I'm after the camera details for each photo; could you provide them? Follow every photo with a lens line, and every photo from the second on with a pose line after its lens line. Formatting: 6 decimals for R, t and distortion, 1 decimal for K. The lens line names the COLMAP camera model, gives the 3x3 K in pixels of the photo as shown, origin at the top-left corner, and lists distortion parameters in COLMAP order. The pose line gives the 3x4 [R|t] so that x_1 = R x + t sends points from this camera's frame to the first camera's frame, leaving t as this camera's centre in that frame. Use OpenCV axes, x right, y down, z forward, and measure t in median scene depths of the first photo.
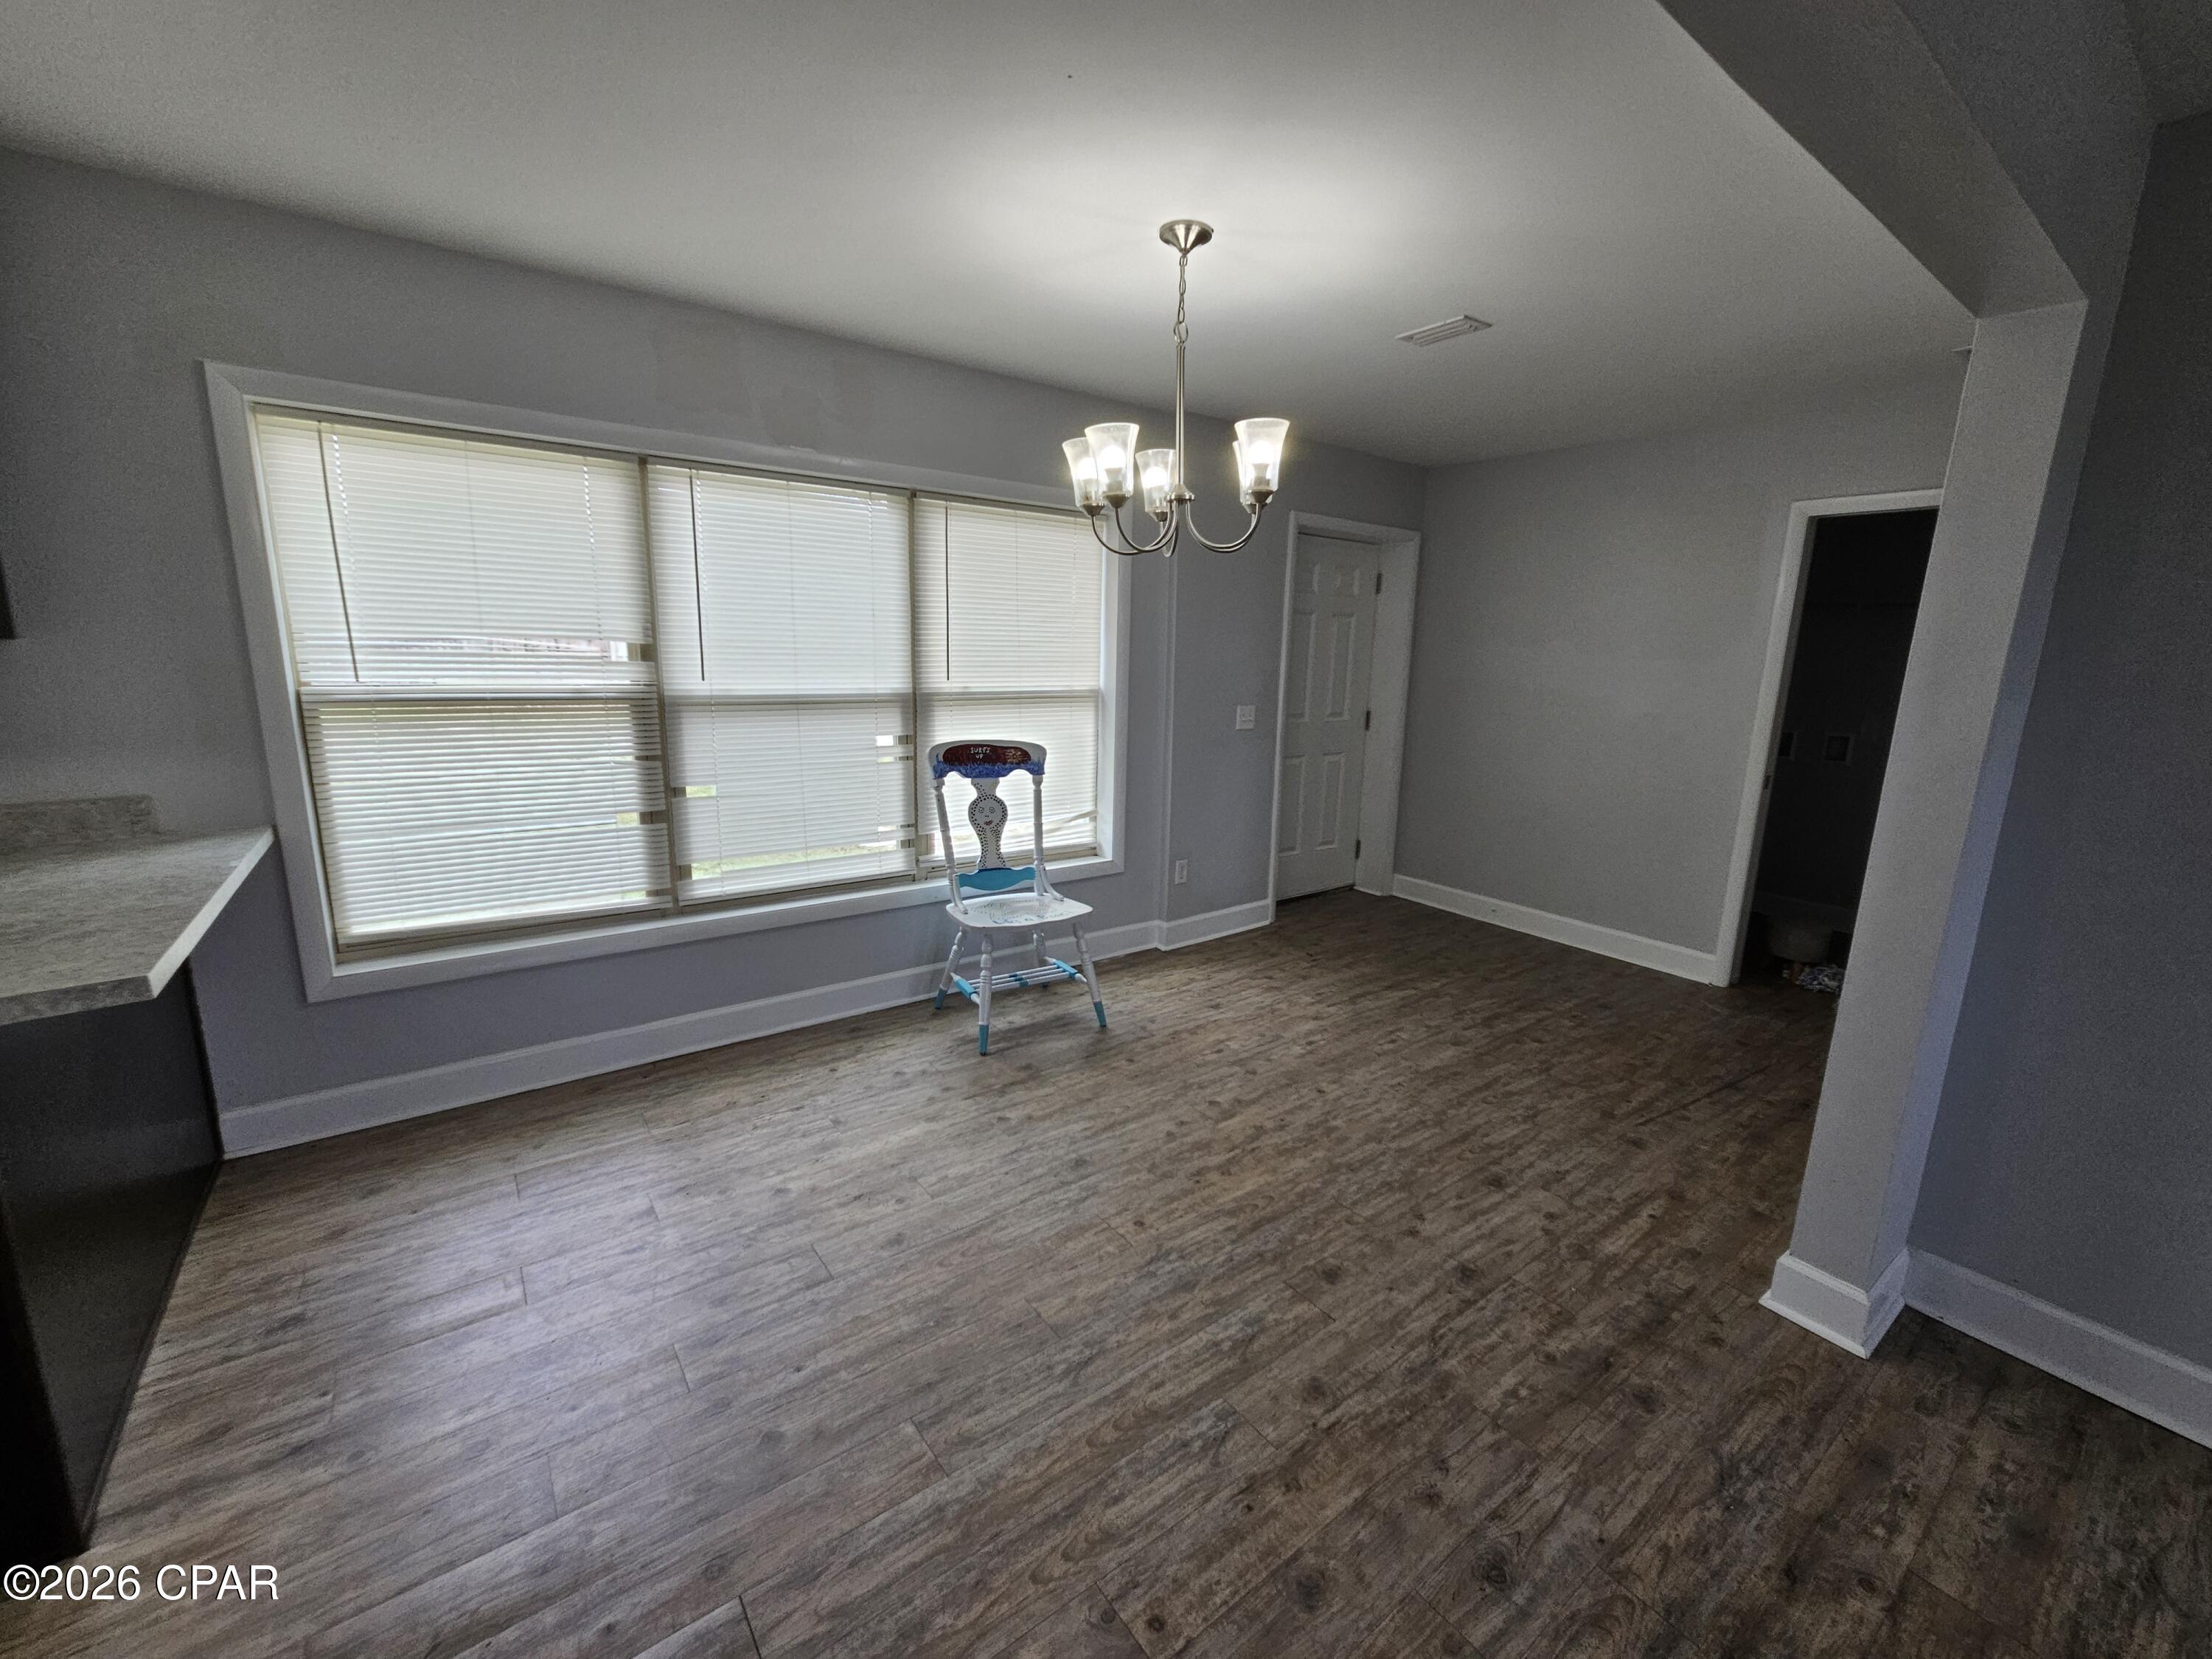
lens RADIAL K [[896.1, 0, 1119.0], [0, 896.1, 829.4], [0, 0, 1]] dist [-0.003511, 0.001420]
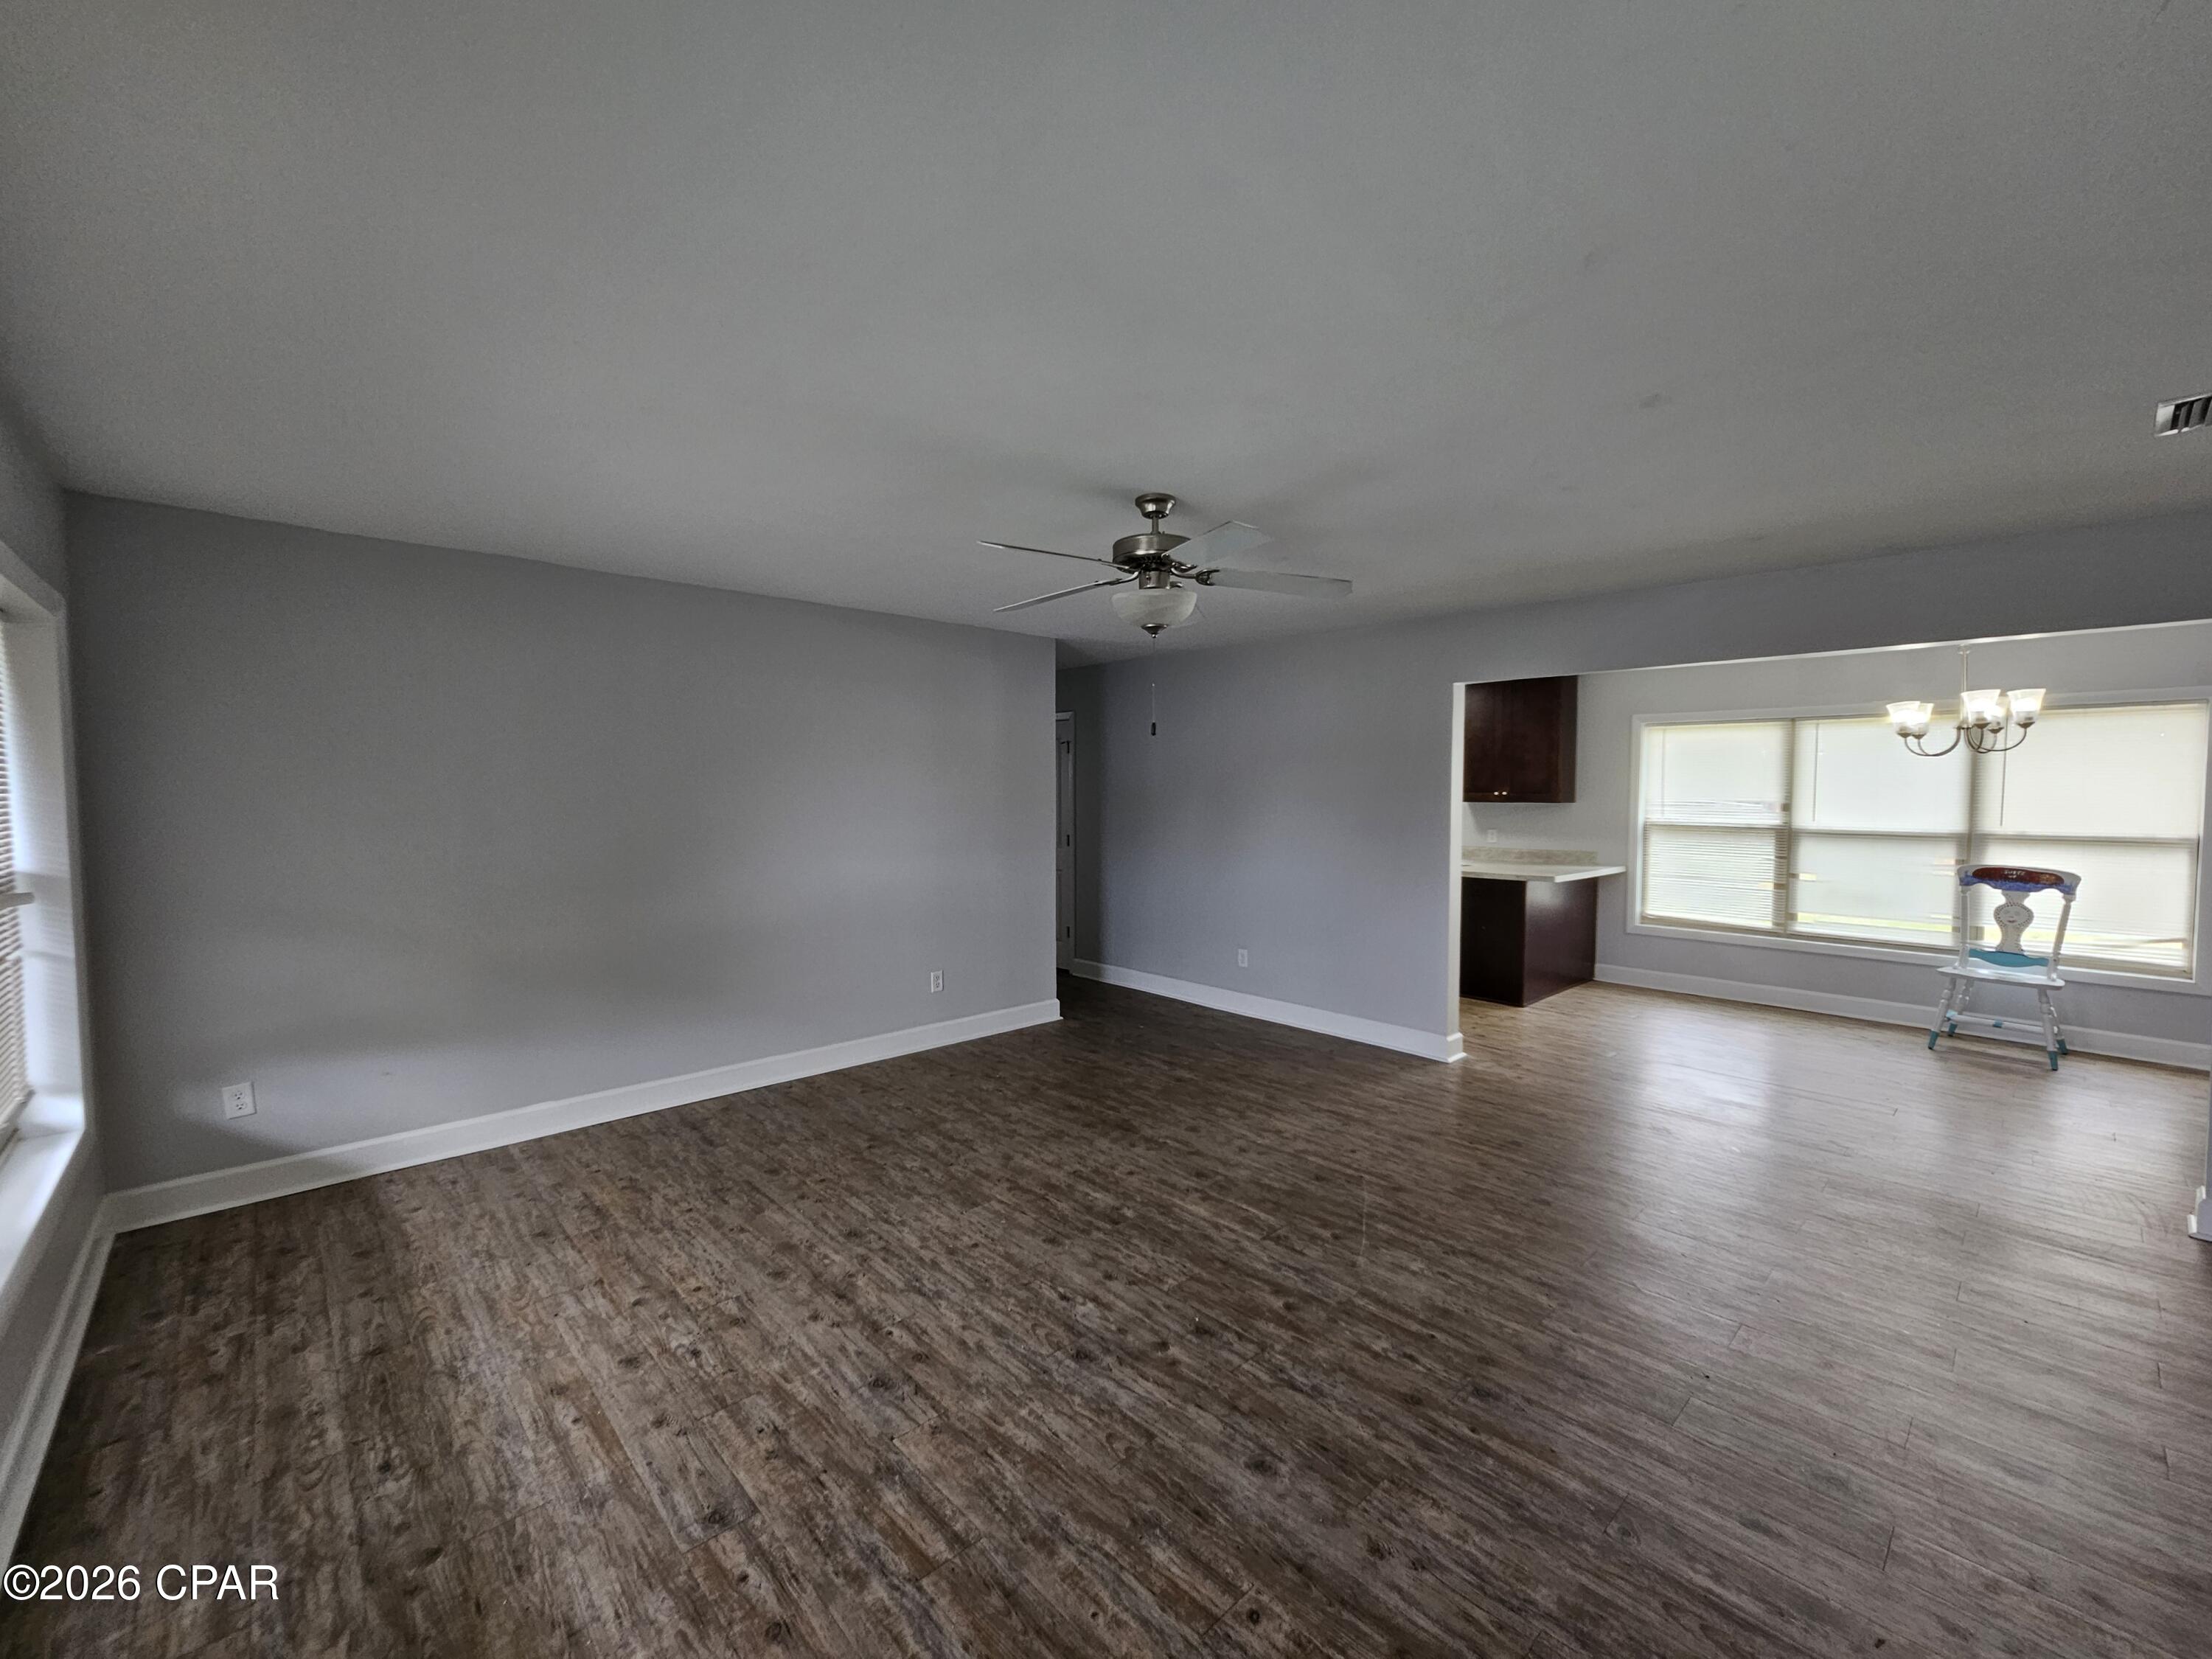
lens RADIAL K [[896.1, 0, 1139.0], [0, 896.1, 817.4], [0, 0, 1]] dist [-0.003511, 0.001420]
pose [[0.131169, 0.020989, -0.991138, 1.251146], [-0.175618, 0.984455, -0.002394, 0.088479], [0.975681, 0.174376, 0.132816, -0.697274]]
